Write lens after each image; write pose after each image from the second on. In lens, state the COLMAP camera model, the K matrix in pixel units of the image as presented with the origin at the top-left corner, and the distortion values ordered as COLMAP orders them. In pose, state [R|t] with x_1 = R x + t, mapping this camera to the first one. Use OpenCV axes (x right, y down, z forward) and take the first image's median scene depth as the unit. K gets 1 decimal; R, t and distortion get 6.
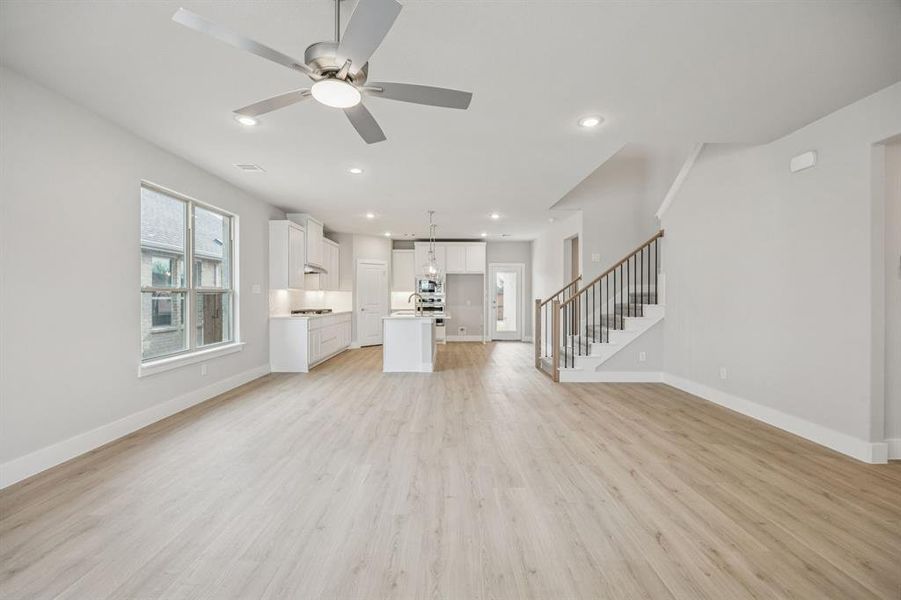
lens RADIAL K [[403.9, 0, 452.5], [0, 403.9, 294.8], [0, 0, 1]] dist [-0.010996, 0.000795]
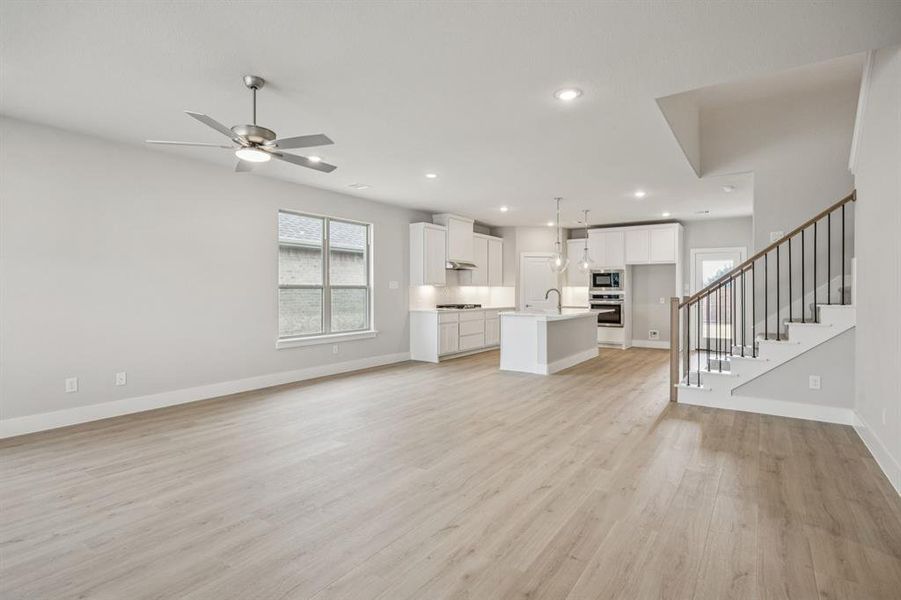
lens RADIAL K [[461.4, 0, 445.0], [0, 461.4, 293.3], [0, 0, 1]] dist [0.007050, -0.001266]
pose [[0.813789, 0.004525, -0.581142, 0.424432], [0.000120, 0.999968, 0.007954, -0.002266], [0.581160, -0.006542, 0.813763, 0.011344]]
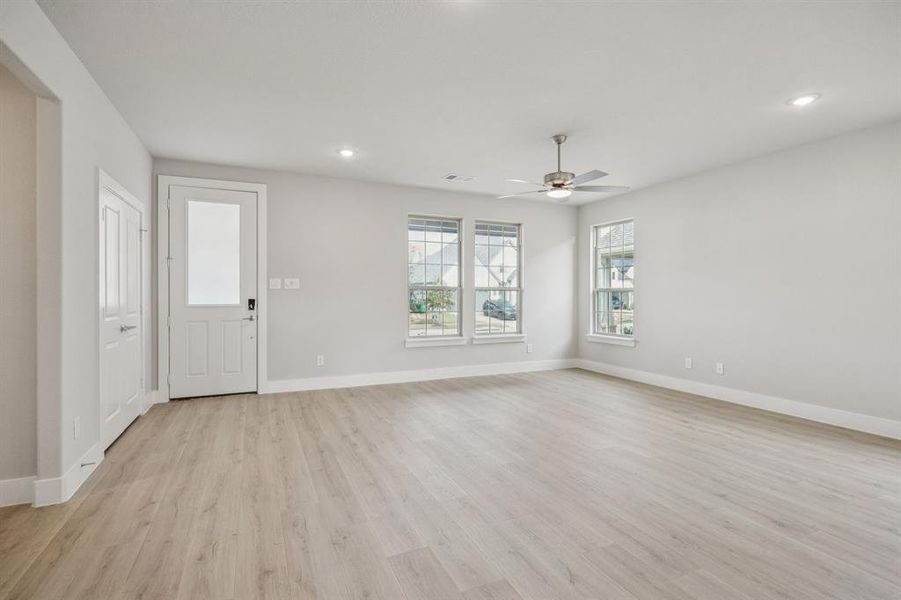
lens RADIAL K [[433.8, 0, 454.7], [0, 433.8, 296.2], [0, 0, 1]] dist [-0.003567, -0.001466]
pose [[-0.912417, -0.000701, -0.409261, 0.357894], [-0.001492, 0.999998, 0.001613, 0.003958], [0.409259, 0.002082, -0.912416, 0.923399]]
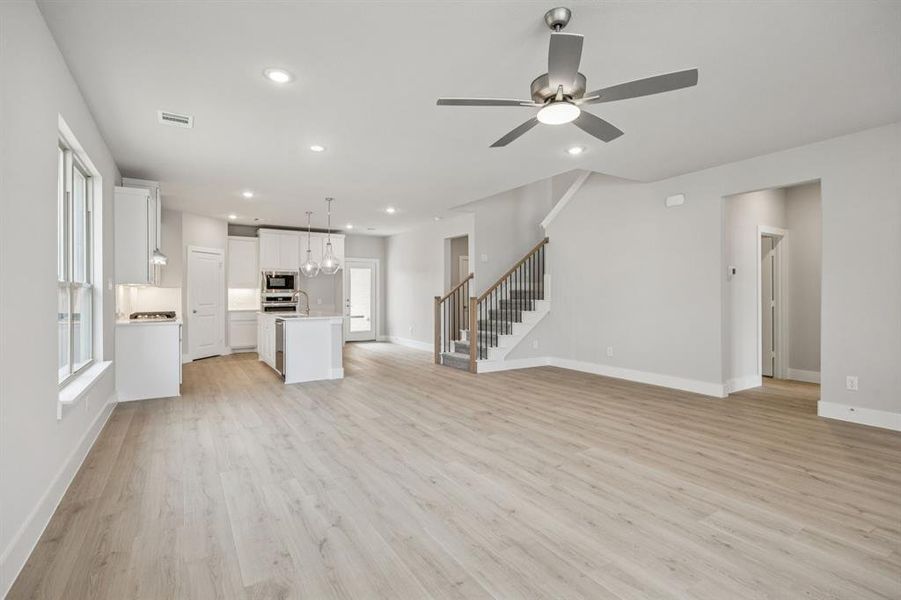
lens RADIAL K [[433.8, 0, 461.4], [0, 433.8, 302.8], [0, 0, 1]] dist [-0.003567, -0.001466]
pose [[0.848444, -0.014016, 0.529100, -0.386995], [0.001344, 0.999703, 0.024328, 0.000499], [-0.529284, -0.019930, 0.848211, 0.042773]]
